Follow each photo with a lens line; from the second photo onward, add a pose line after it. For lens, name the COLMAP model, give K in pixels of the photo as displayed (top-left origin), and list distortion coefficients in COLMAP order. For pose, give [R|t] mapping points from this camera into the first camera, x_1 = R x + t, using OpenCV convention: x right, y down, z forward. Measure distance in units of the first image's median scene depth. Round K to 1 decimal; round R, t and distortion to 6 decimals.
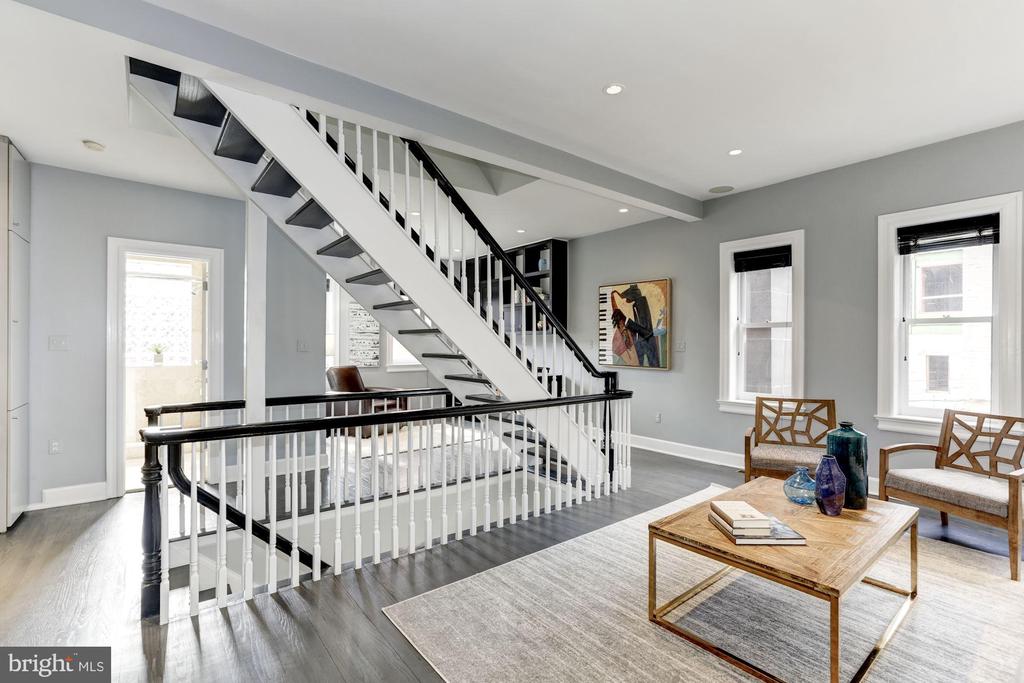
lens RADIAL K [[462.5, 0, 510.5], [0, 462.5, 342.5], [0, 0, 1]] dist [0.000543, 0.000234]
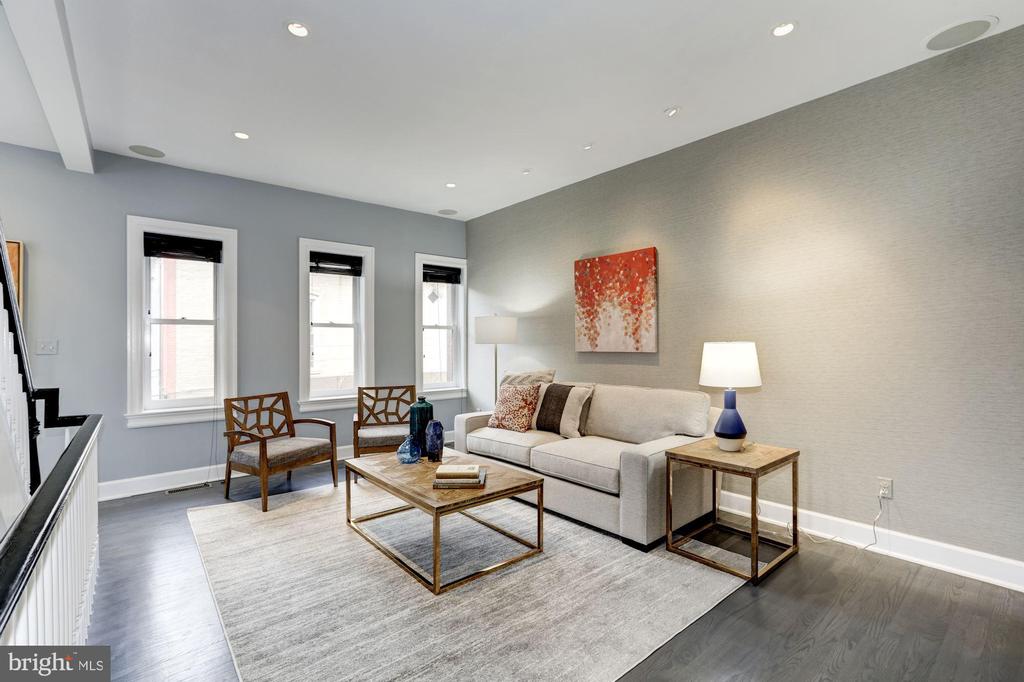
lens RADIAL K [[462.5, 0, 510.5], [0, 462.5, 342.0], [0, 0, 1]] dist [0.000543, 0.000234]
pose [[-0.006395, -0.000702, 0.999979, -0.509174], [-0.001981, 0.999998, 0.000689, 0.000043], [-0.999978, -0.001977, -0.006397, 0.532672]]
